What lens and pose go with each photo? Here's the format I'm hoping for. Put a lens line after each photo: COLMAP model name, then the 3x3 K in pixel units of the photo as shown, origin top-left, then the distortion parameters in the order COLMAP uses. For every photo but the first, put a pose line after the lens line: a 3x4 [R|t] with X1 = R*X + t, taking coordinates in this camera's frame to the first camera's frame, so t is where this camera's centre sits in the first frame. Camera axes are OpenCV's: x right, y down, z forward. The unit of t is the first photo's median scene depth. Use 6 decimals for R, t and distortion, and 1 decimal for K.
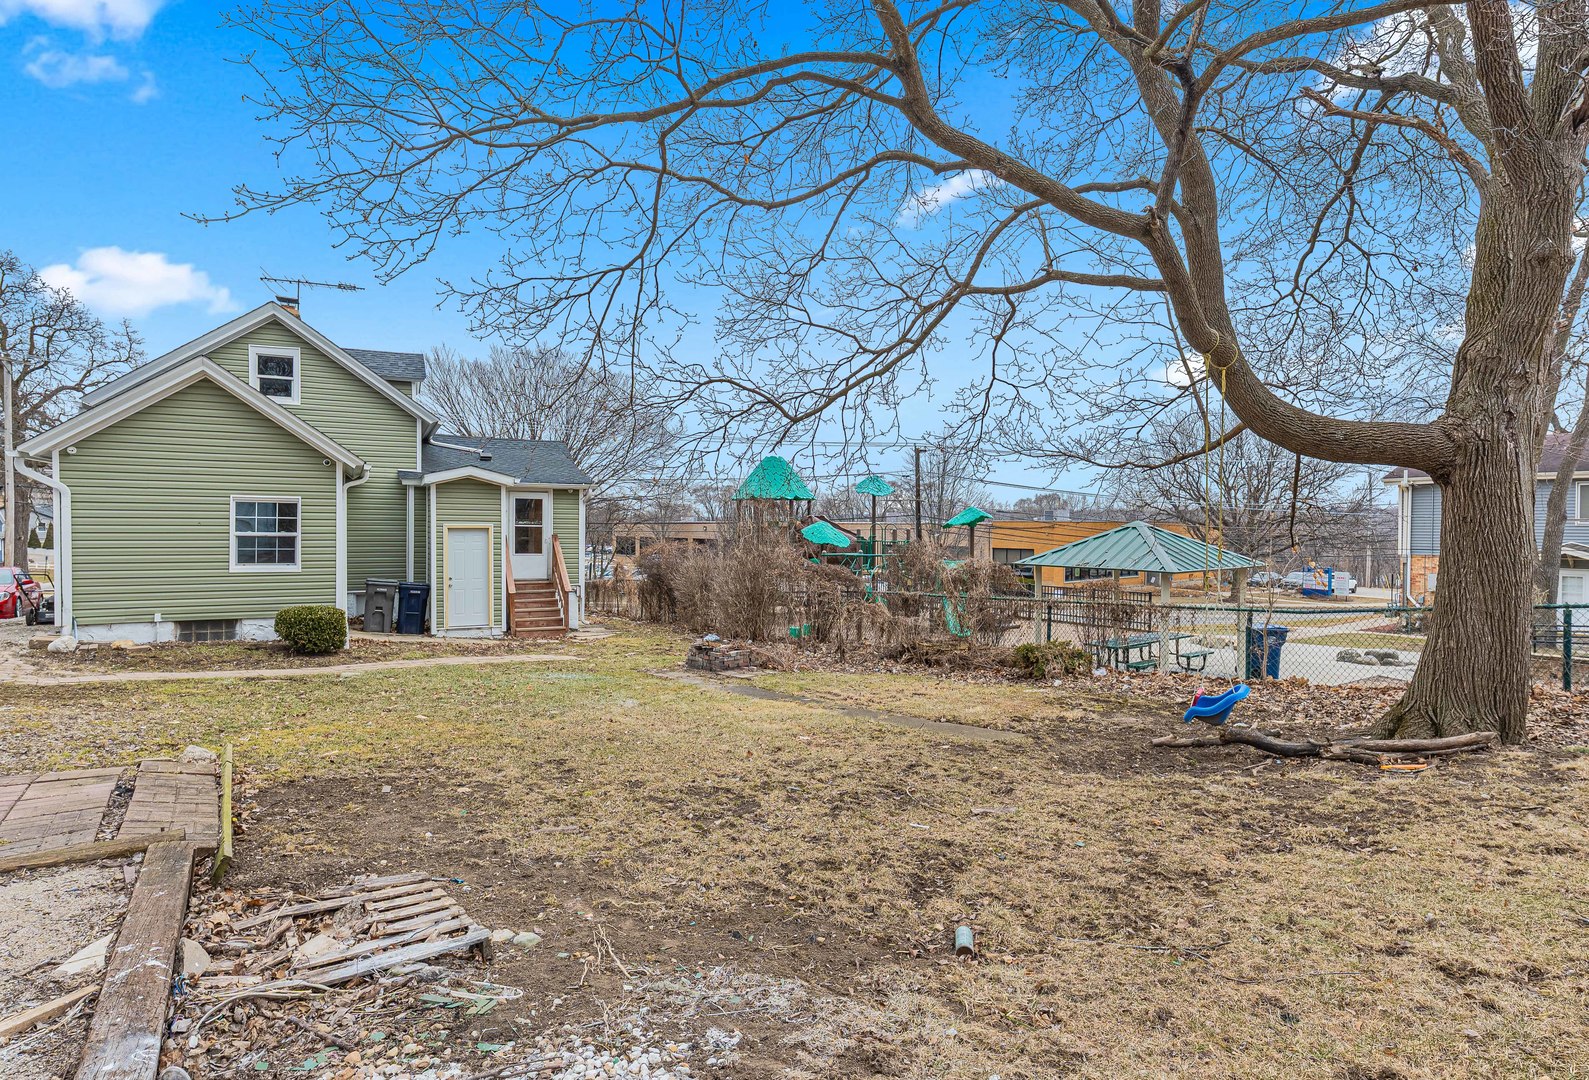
lens RADIAL K [[851.2, 0, 794.5], [0, 851.2, 540.0], [0, 0, 1]] dist [-0.000073, -0.000079]
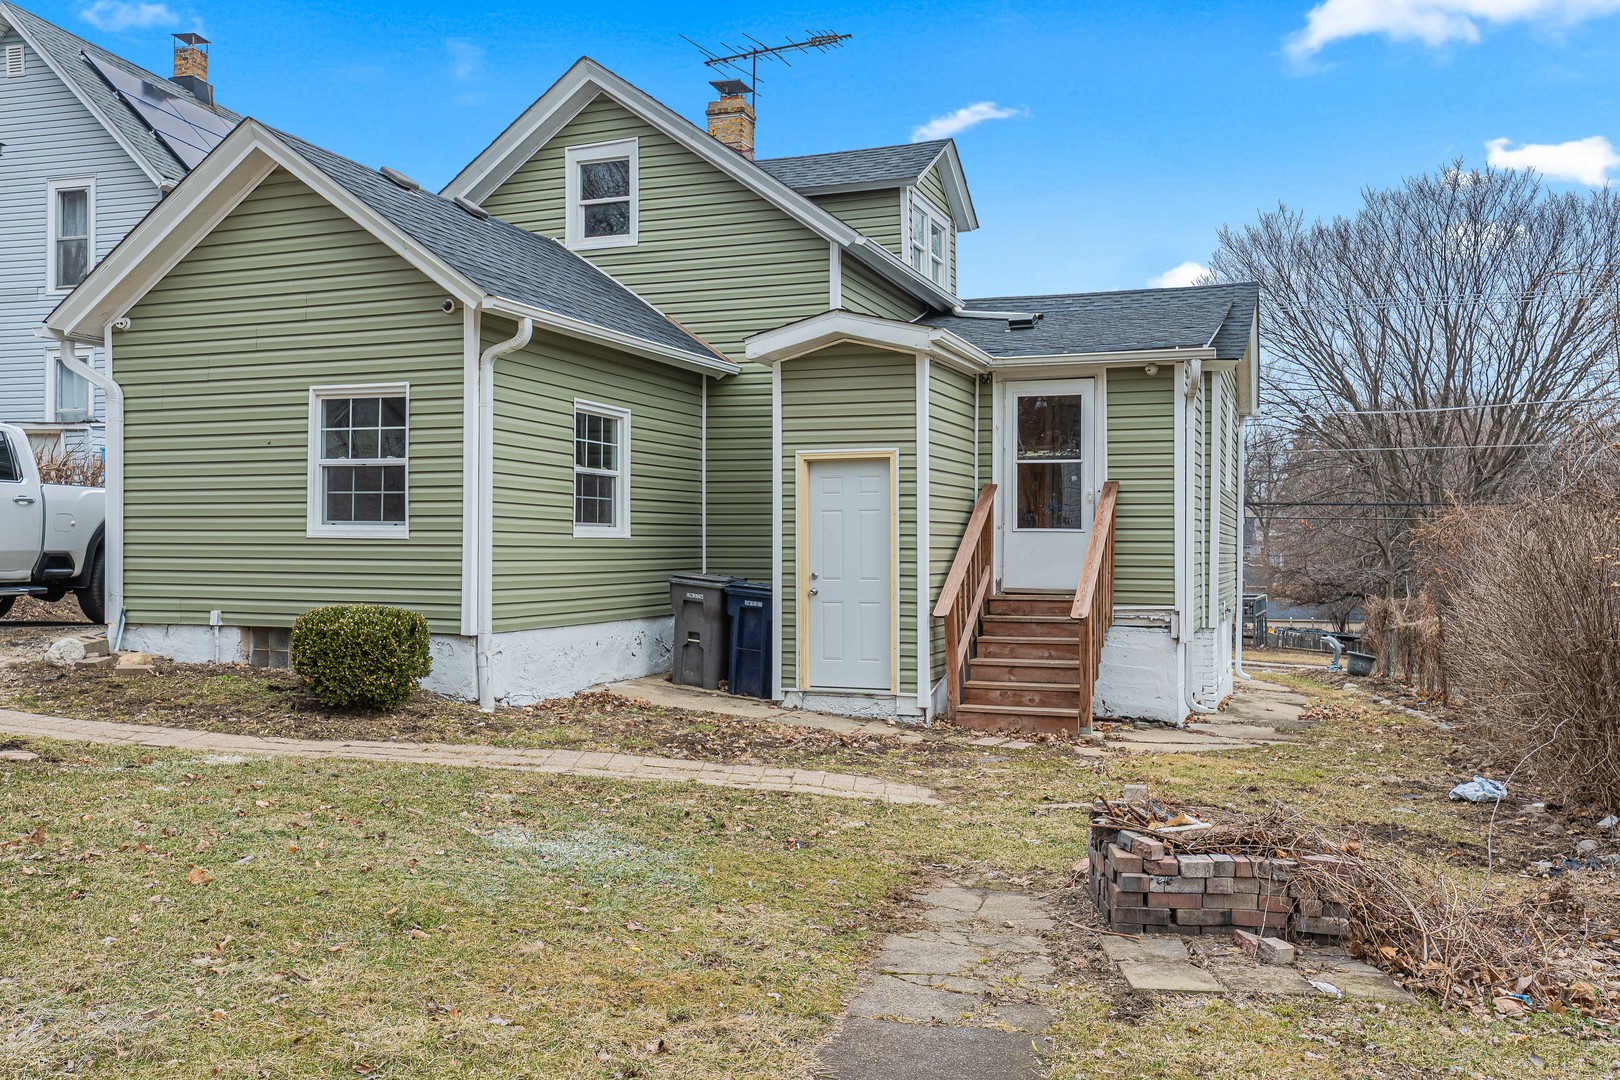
lens RADIAL K [[1327.0, 0, 810.0], [0, 1327.0, 540.0], [0, 0, 1]] dist [-0.001550, 0.002921]
pose [[0.657441, -0.010093, -0.753438, 0.109783], [-0.012508, 0.999626, -0.024305, 0.043766], [0.753402, 0.025403, 0.657070, 0.554735]]
